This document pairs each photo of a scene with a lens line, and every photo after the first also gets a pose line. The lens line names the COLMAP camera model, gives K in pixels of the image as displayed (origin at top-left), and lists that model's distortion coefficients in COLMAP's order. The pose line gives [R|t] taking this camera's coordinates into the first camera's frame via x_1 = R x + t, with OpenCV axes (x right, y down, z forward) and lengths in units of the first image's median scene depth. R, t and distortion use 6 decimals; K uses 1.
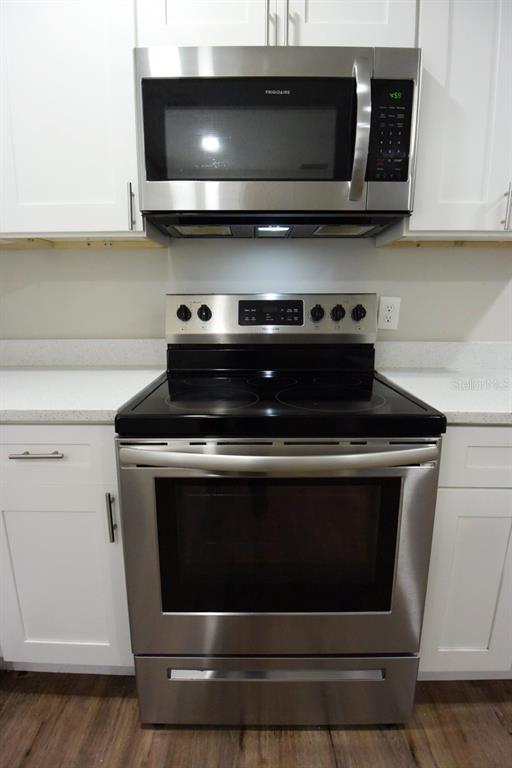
lens RADIAL K [[402.7, 0, 256.0], [0, 402.7, 384.0], [0, 0, 1]] dist [0.005029, -0.027279]
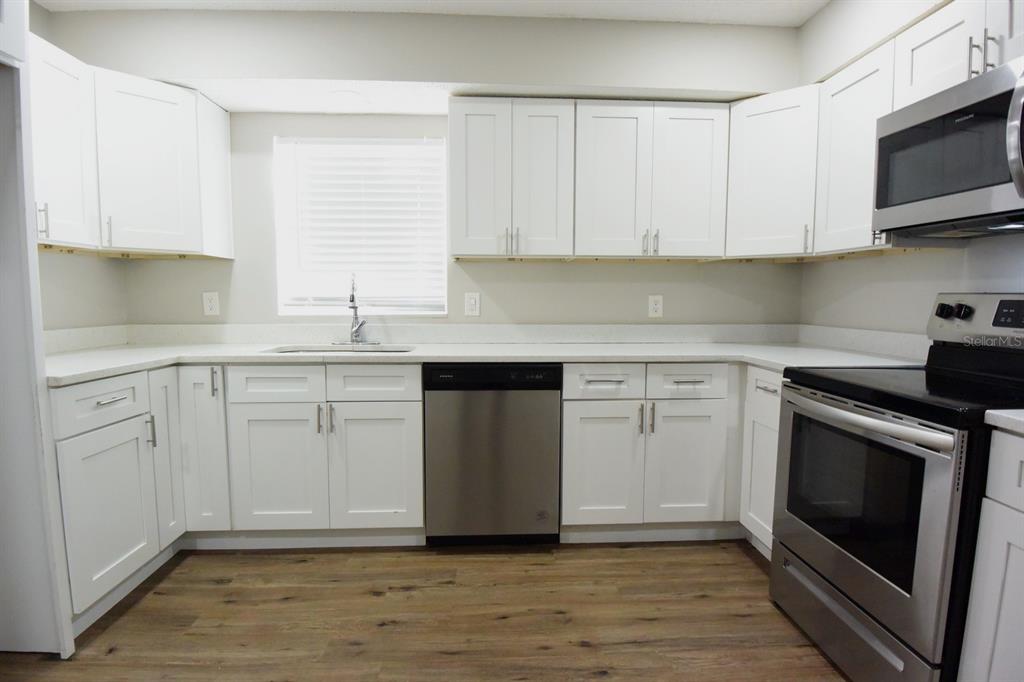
lens RADIAL K [[536.8, 0, 513.4], [0, 536.8, 344.2], [0, 0, 1]] dist [-0.000909, -0.025133]
pose [[0.072650, 0.092204, -0.993086, 1.344638], [-0.216955, 0.973335, 0.074499, 0.052829], [0.973474, 0.210043, 0.090717, -0.211831]]
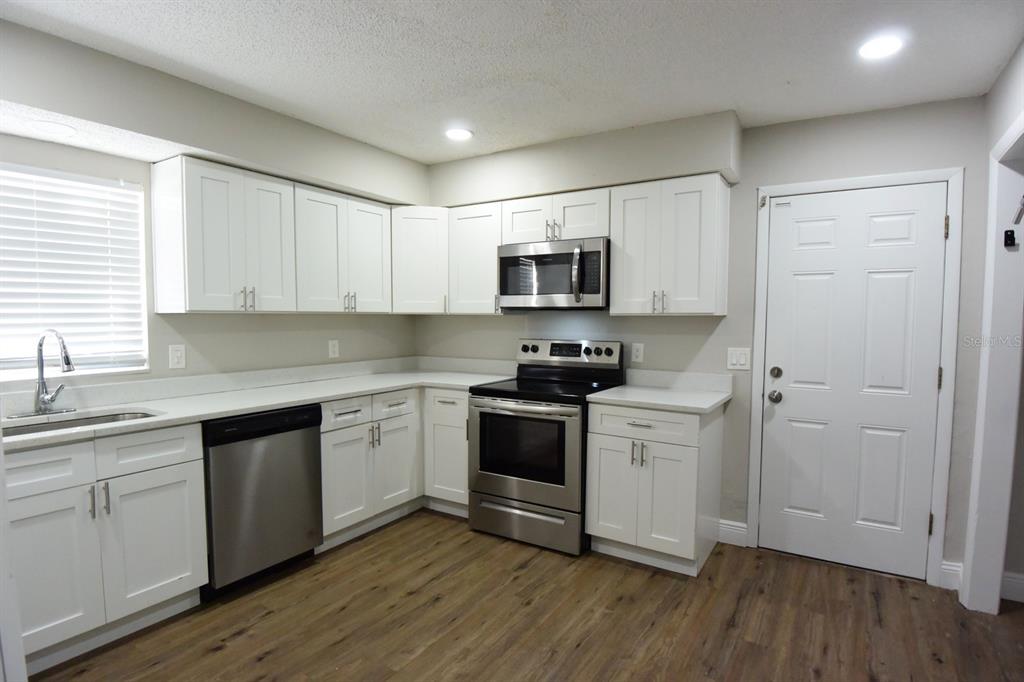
lens RADIAL K [[536.9, 0, 512.0], [0, 536.9, 341.0], [0, 0, 1]] dist [0.005029, -0.027279]
pose [[0.854527, 0.028714, -0.518613, 1.393960], [-0.115955, 0.983818, -0.136590, 0.189661], [0.506299, 0.176856, 0.844028, -1.550307]]
